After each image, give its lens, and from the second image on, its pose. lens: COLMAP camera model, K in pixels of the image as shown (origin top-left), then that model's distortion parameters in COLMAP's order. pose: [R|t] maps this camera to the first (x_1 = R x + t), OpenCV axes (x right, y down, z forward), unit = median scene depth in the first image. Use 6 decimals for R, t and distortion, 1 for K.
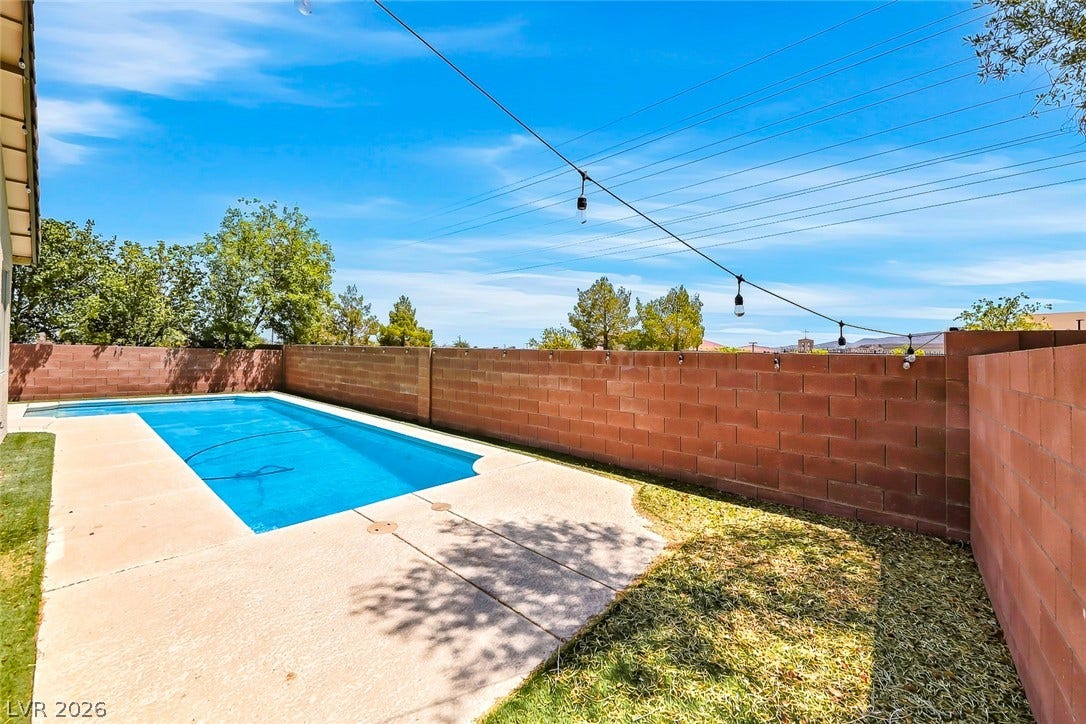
lens RADIAL K [[376.8, 0, 539.5], [0, 376.8, 354.9], [0, 0, 1]] dist [0.010128, 0.000023]
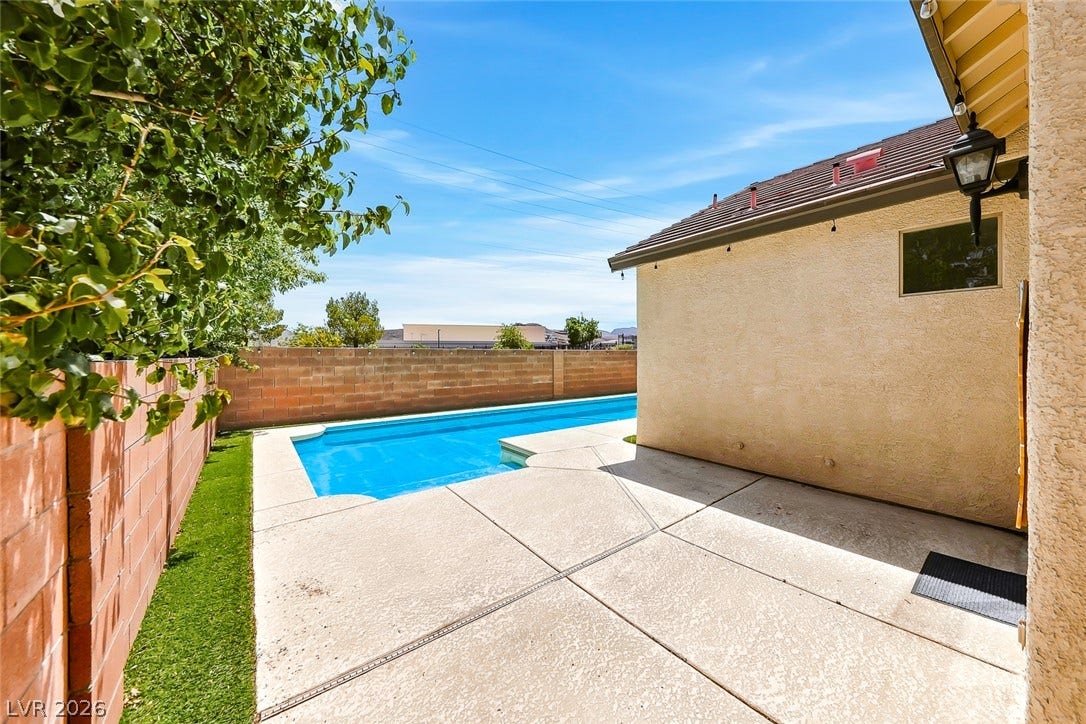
lens RADIAL K [[376.8, 0, 539.5], [0, 376.8, 354.9], [0, 0, 1]] dist [0.010128, 0.000023]
pose [[0.207513, -0.018144, 0.978064, -1.703672], [0.012774, 0.999793, 0.015837, -0.023430], [-0.978149, 0.009208, 0.207702, 0.699062]]
